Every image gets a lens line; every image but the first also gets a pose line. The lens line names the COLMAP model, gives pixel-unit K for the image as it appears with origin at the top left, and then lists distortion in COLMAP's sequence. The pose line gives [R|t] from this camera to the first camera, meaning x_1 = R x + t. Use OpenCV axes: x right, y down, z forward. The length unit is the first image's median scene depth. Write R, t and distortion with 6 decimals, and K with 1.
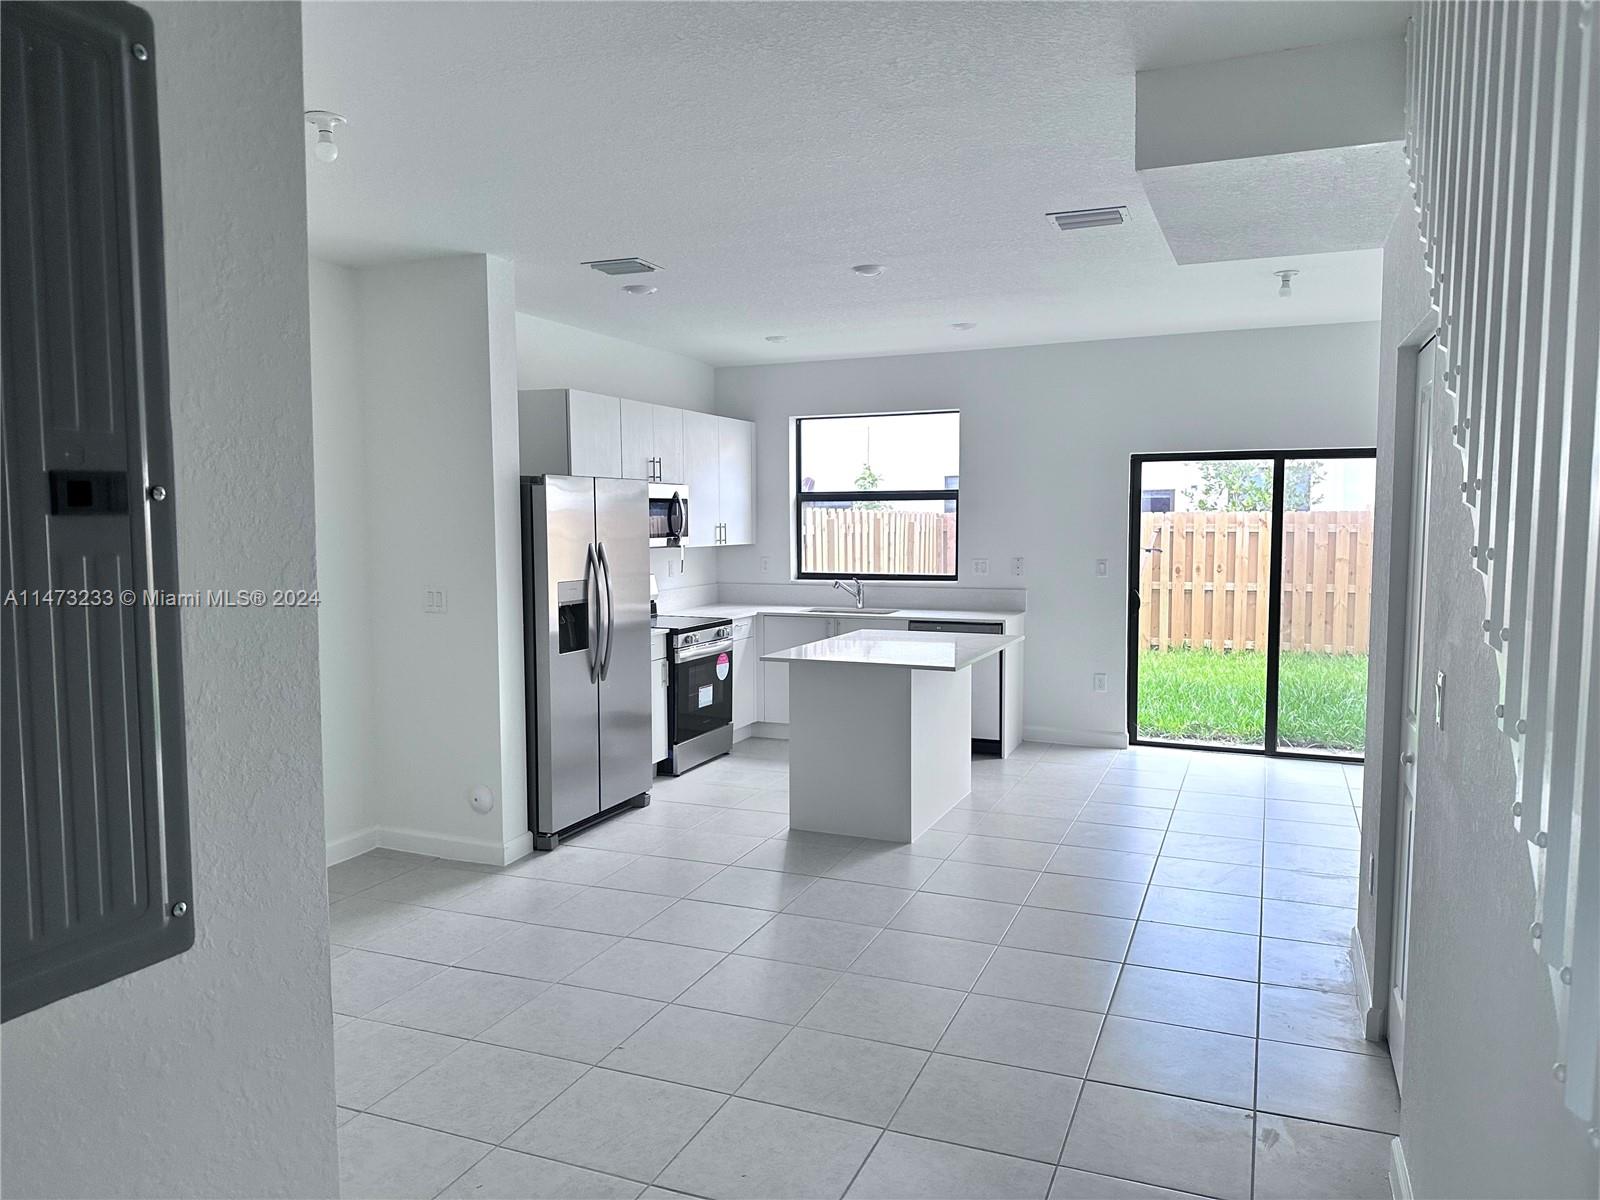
lens RADIAL K [[1125.1, 0, 776.6], [0, 1125.1, 613.3], [0, 0, 1]] dist [0.032599, -0.042291]
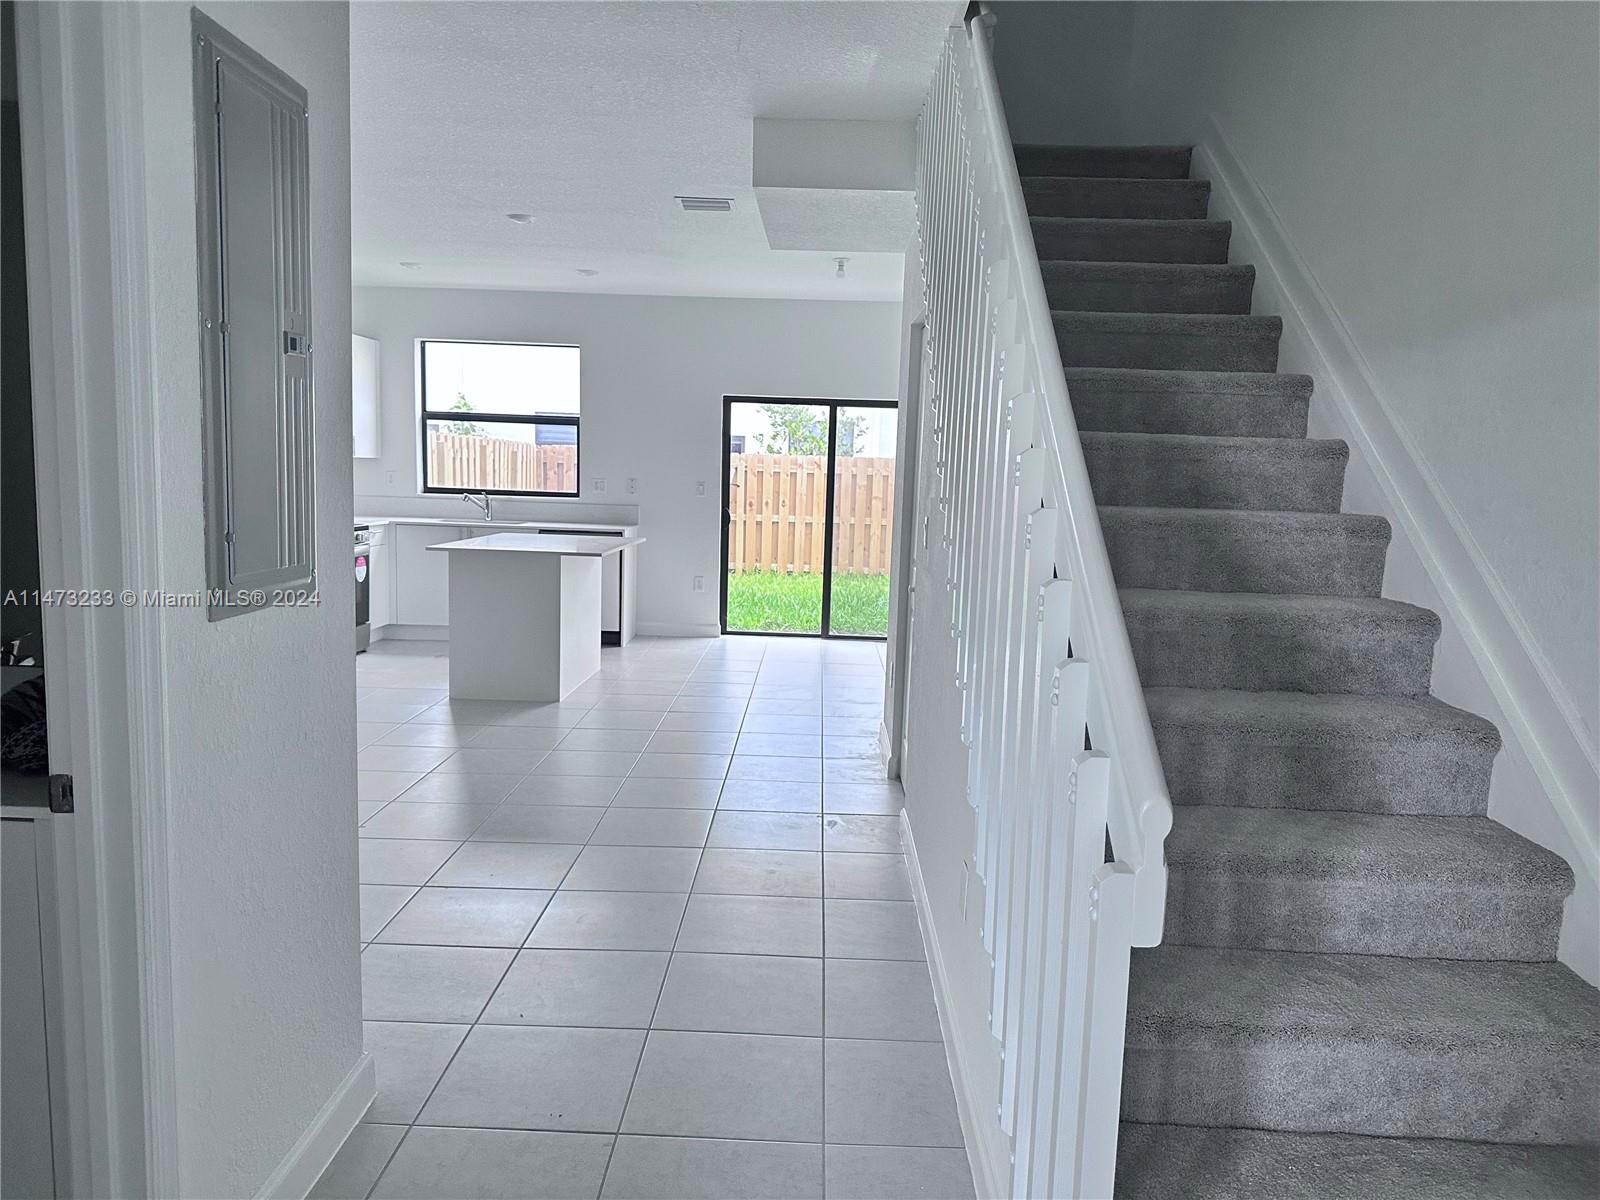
lens RADIAL K [[1125.1, 0, 807.8], [0, 1125.1, 616.9], [0, 0, 1]] dist [0.032599, -0.042291]
pose [[0.920045, -0.011639, 0.391640, -0.080211], [-0.008231, 0.998764, 0.049018, 0.037337], [-0.391726, -0.048322, 0.918812, -0.161531]]
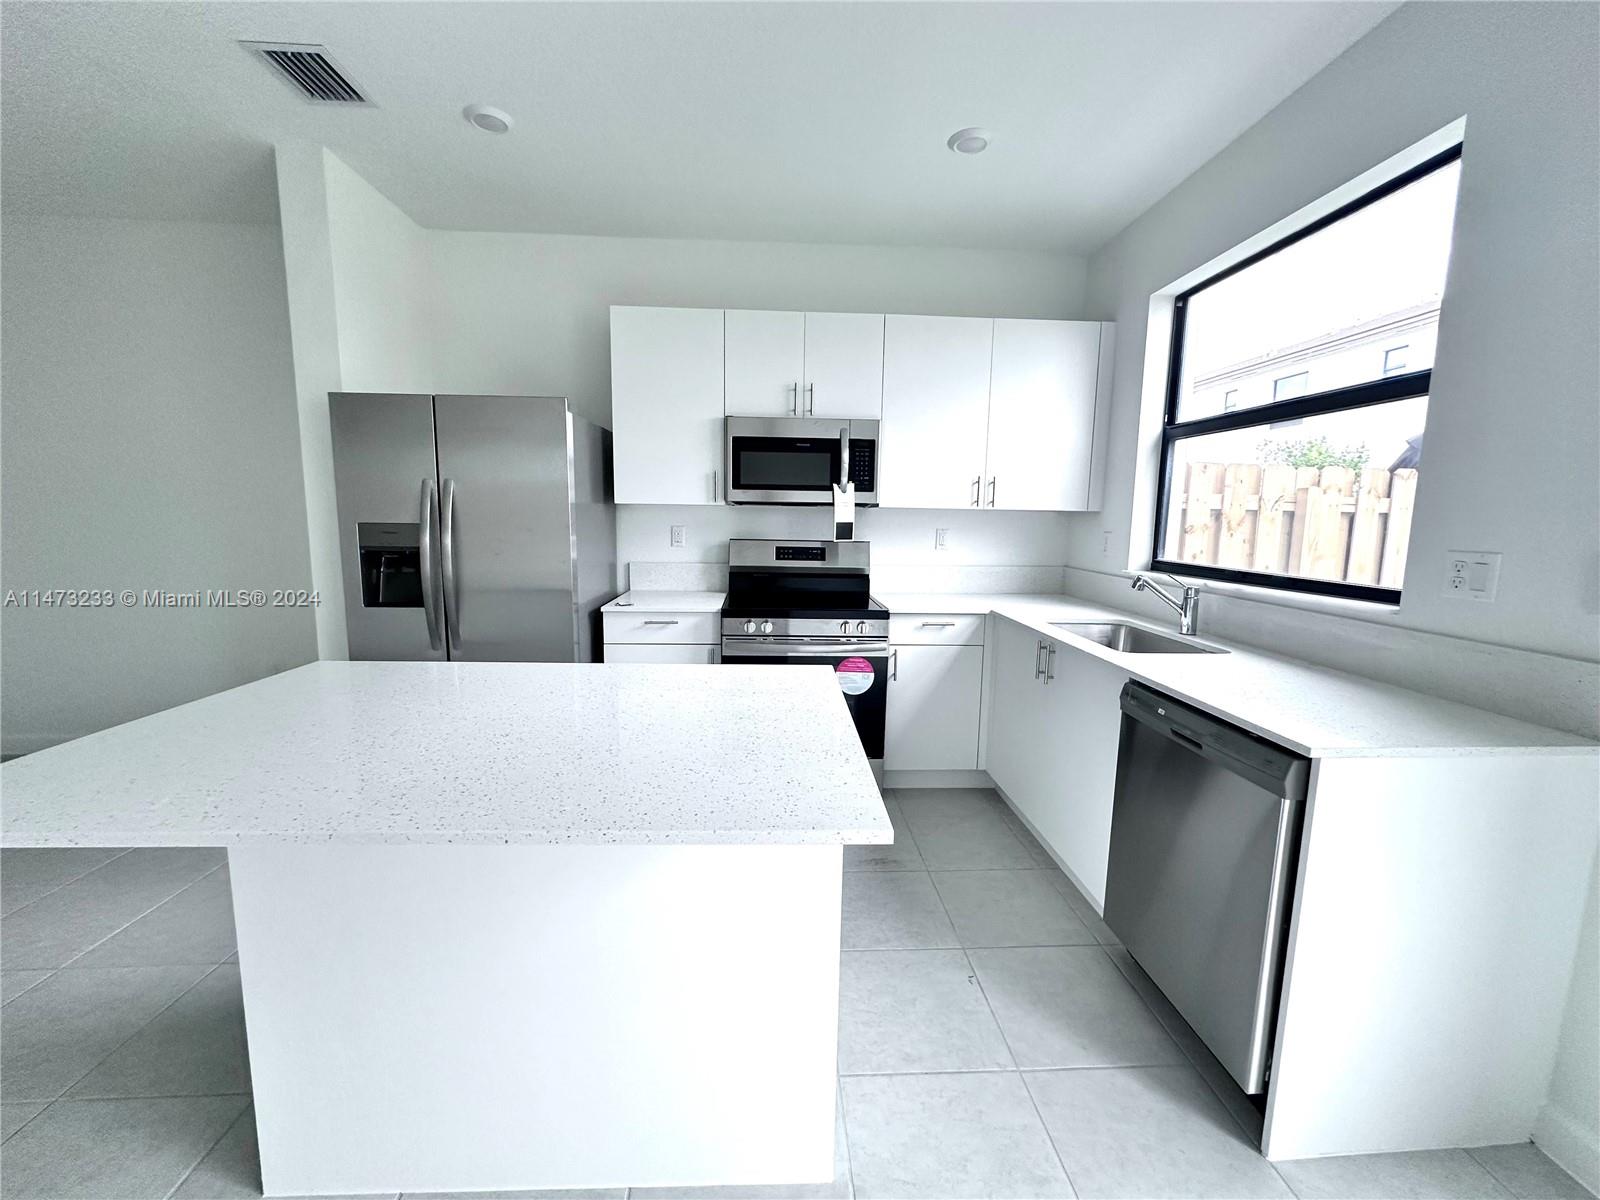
lens RADIAL K [[635.4, 0, 797.5], [0, 635.4, 598.7], [0, 0, 1]] dist [-0.006081, 0.001694]
pose [[0.445839, 0.127091, -0.886045, 0.284551], [-0.095508, 0.990972, 0.094084, -0.034660], [0.890003, 0.042678, 0.453953, 0.801795]]
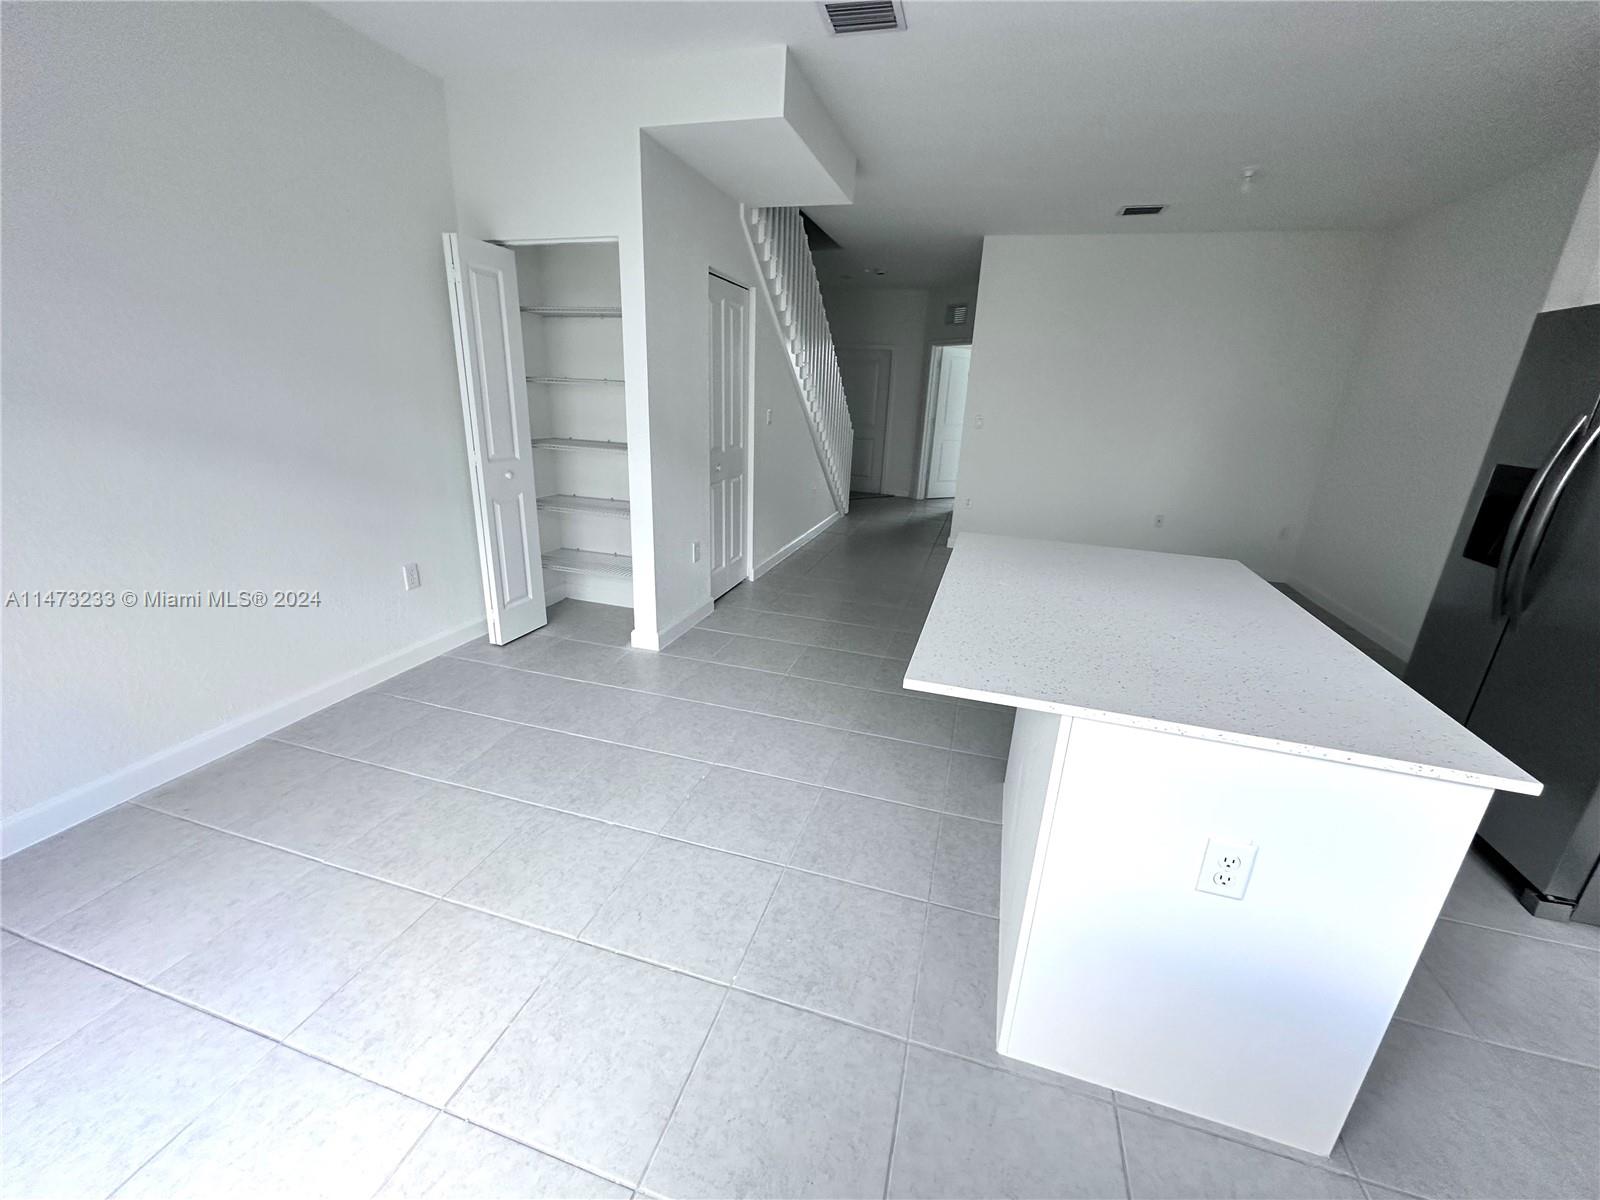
lens RADIAL K [[635.4, 0, 801.0], [0, 635.4, 599.9], [0, 0, 1]] dist [-0.006081, 0.001694]
pose [[-0.991628, 0.002206, -0.129107, 0.238773], [-0.049887, 0.915675, 0.398812, -0.065890], [0.119100, 0.401914, -0.907899, 1.016221]]
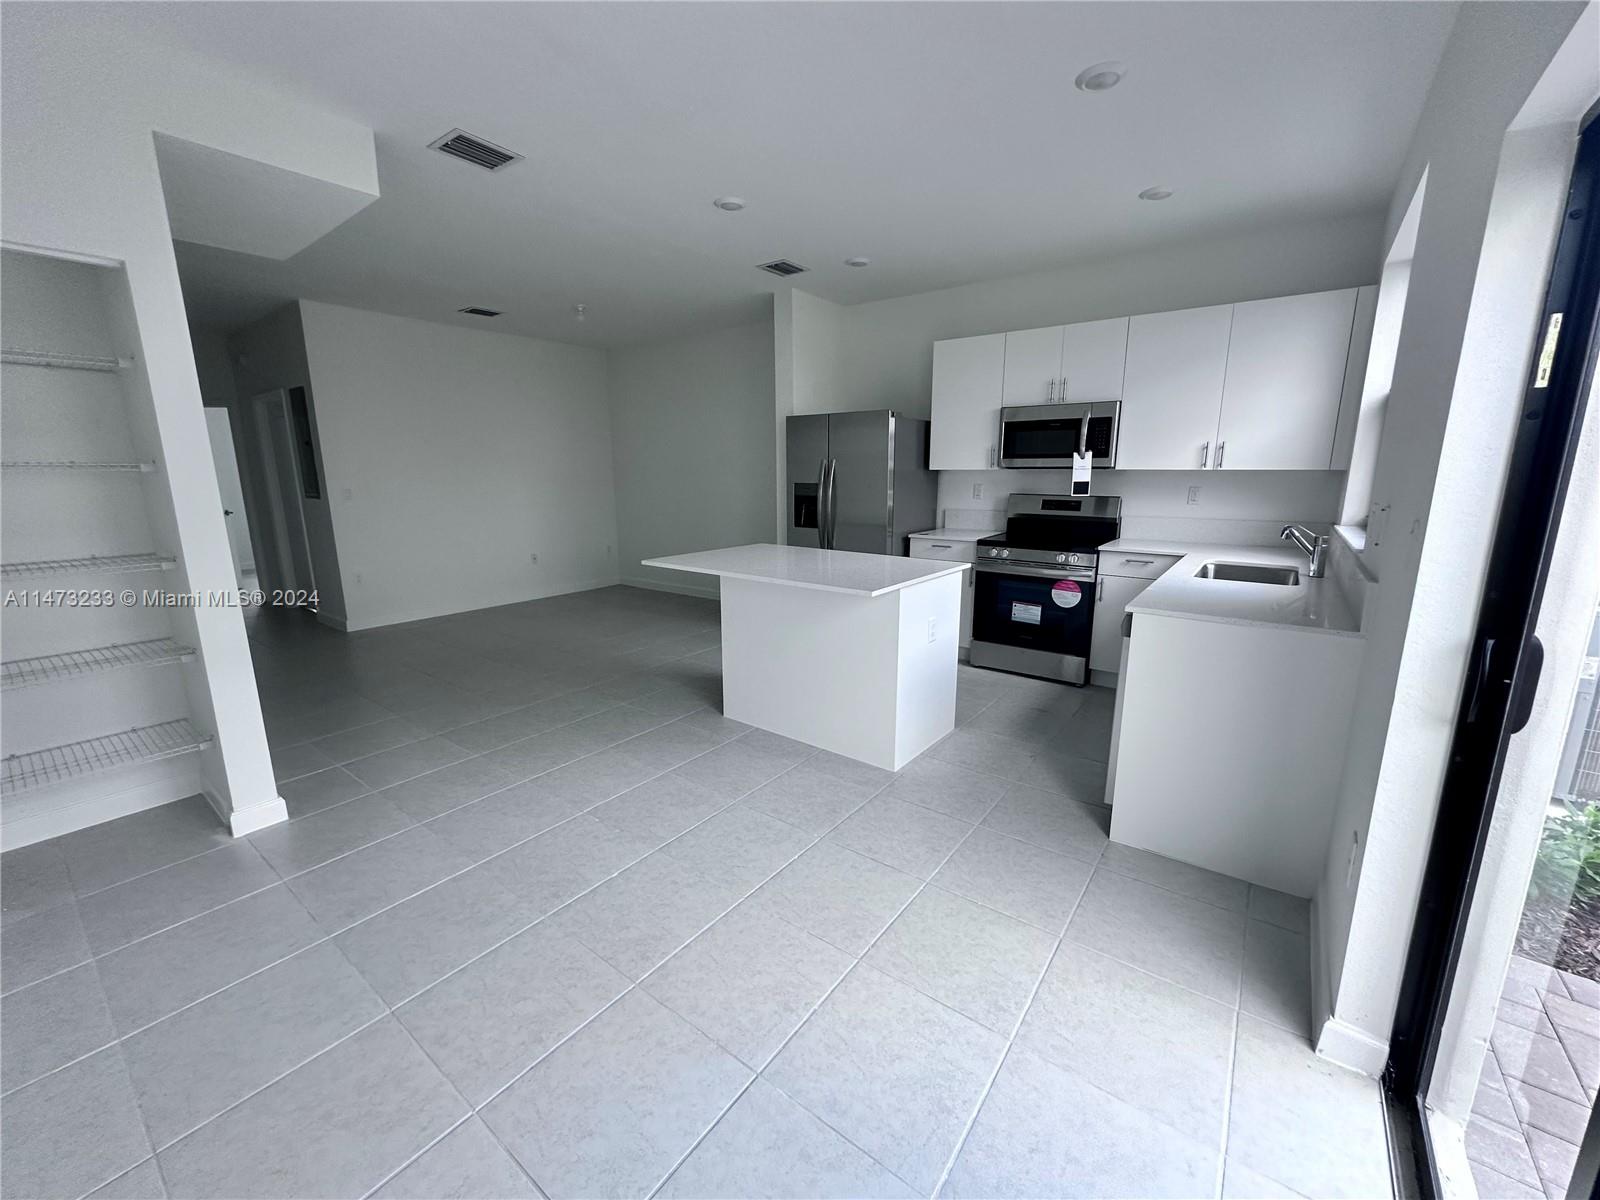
lens RADIAL K [[635.4, 0, 803.9], [0, 635.4, 597.7], [0, 0, 1]] dist [-0.006081, 0.001694]
pose [[-0.230278, 0.198113, -0.952745, 0.535190], [-0.083376, 0.971441, 0.222152, -0.052820], [0.969547, 0.130593, -0.207183, 0.911680]]
